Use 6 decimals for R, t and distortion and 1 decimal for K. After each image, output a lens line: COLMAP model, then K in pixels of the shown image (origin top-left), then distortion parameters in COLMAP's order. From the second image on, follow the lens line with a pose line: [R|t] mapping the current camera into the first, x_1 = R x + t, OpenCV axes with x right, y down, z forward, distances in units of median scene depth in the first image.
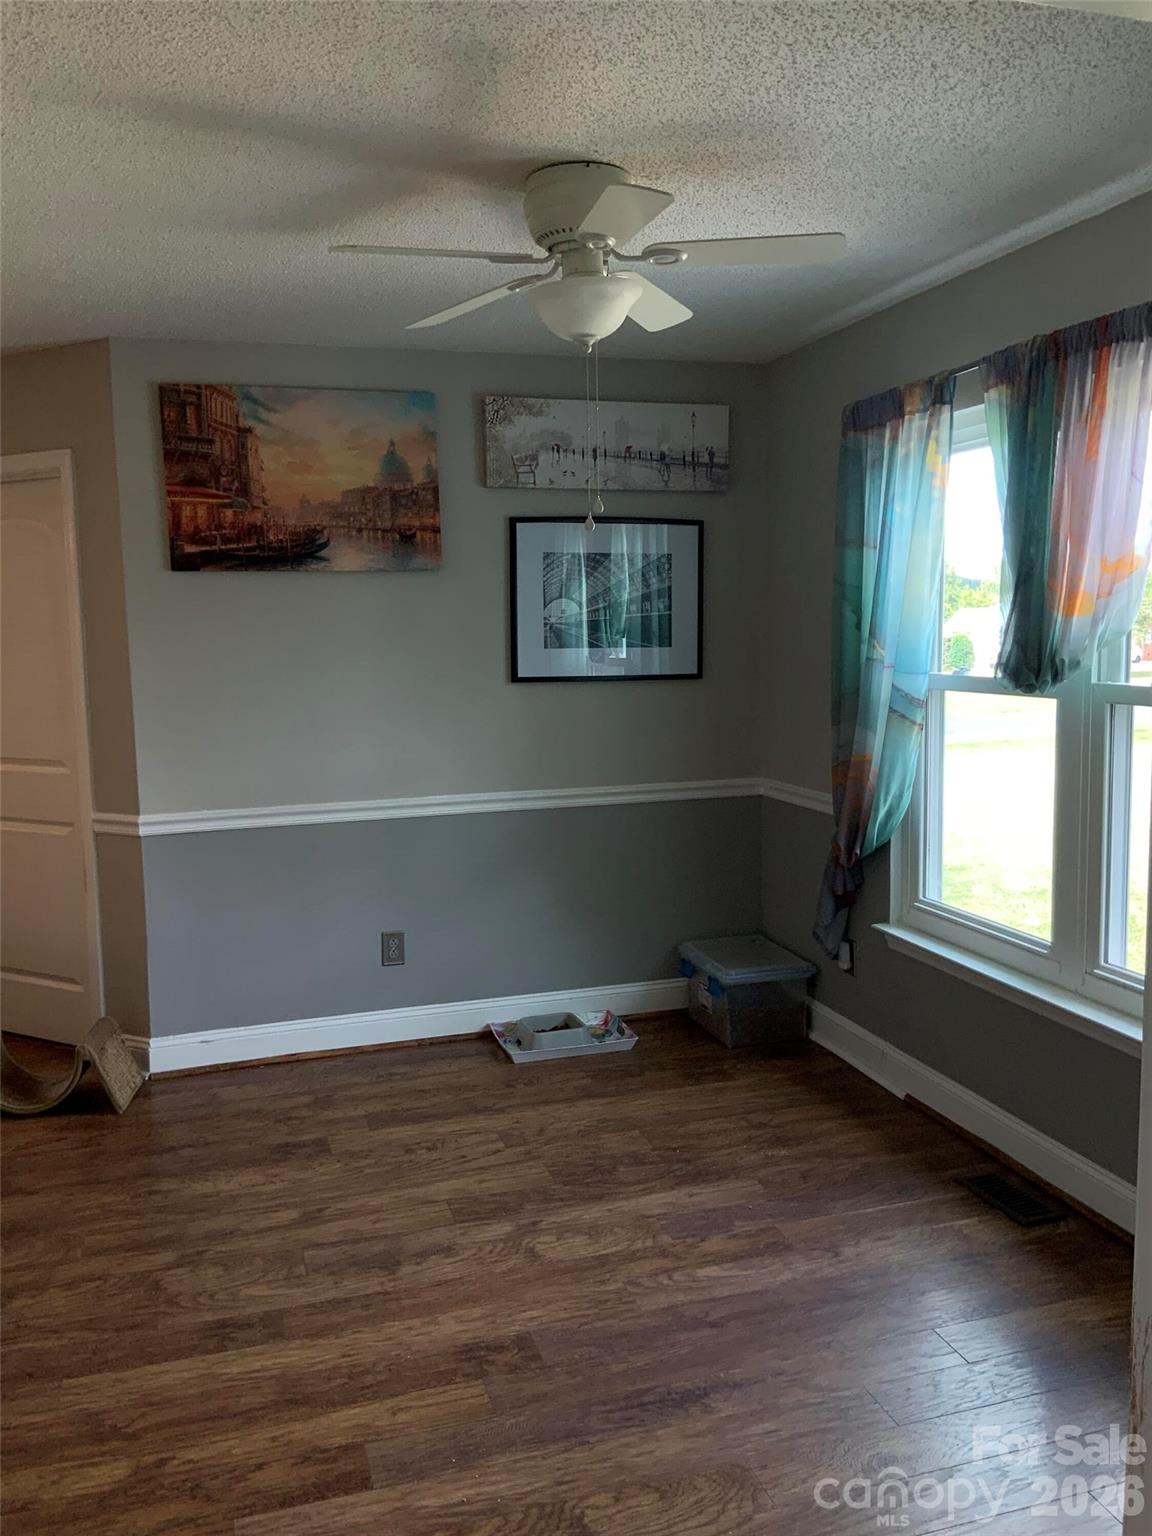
lens RADIAL K [[1281.4, 0, 567.9], [0, 1281.4, 762.3], [0, 0, 1]] dist [0.006600, -0.033528]
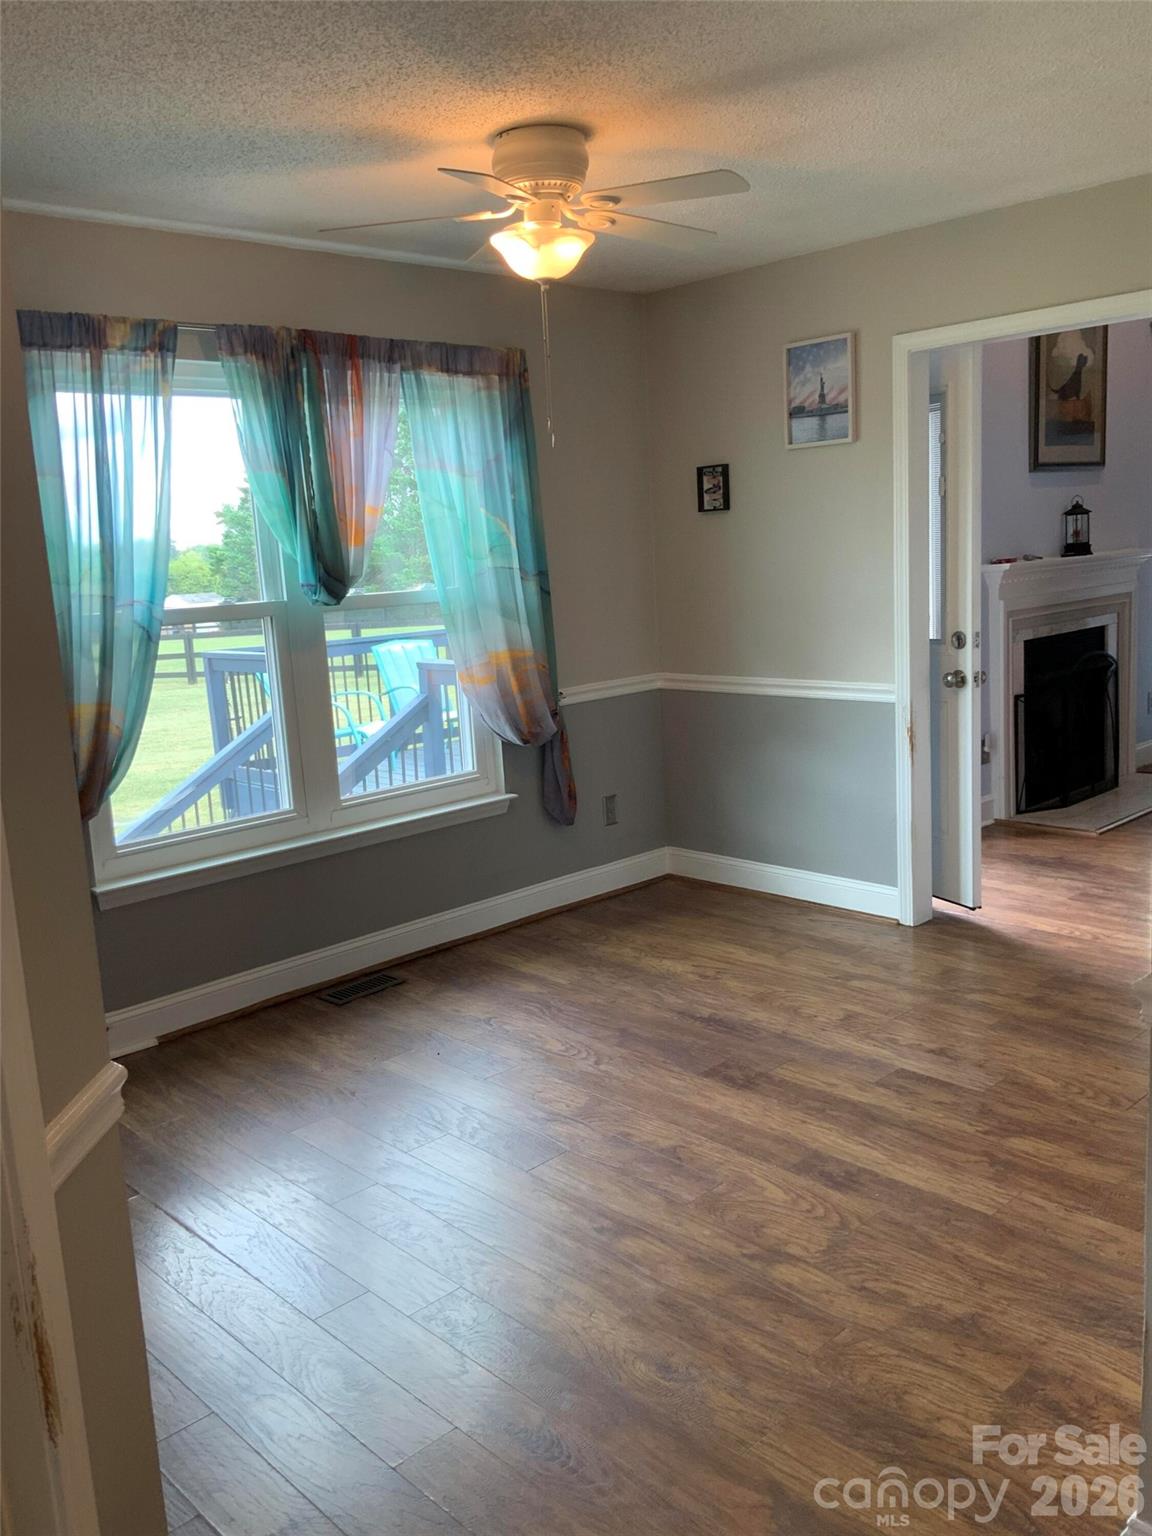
lens RADIAL K [[1281.4, 0, 567.9], [0, 1281.4, 769.1], [0, 0, 1]] dist [0.006600, -0.033528]
pose [[-0.442643, -0.115229, 0.889263, -1.068419], [0.172406, 0.962270, 0.210506, -0.139914], [-0.879968, 0.246493, -0.406076, 1.549026]]
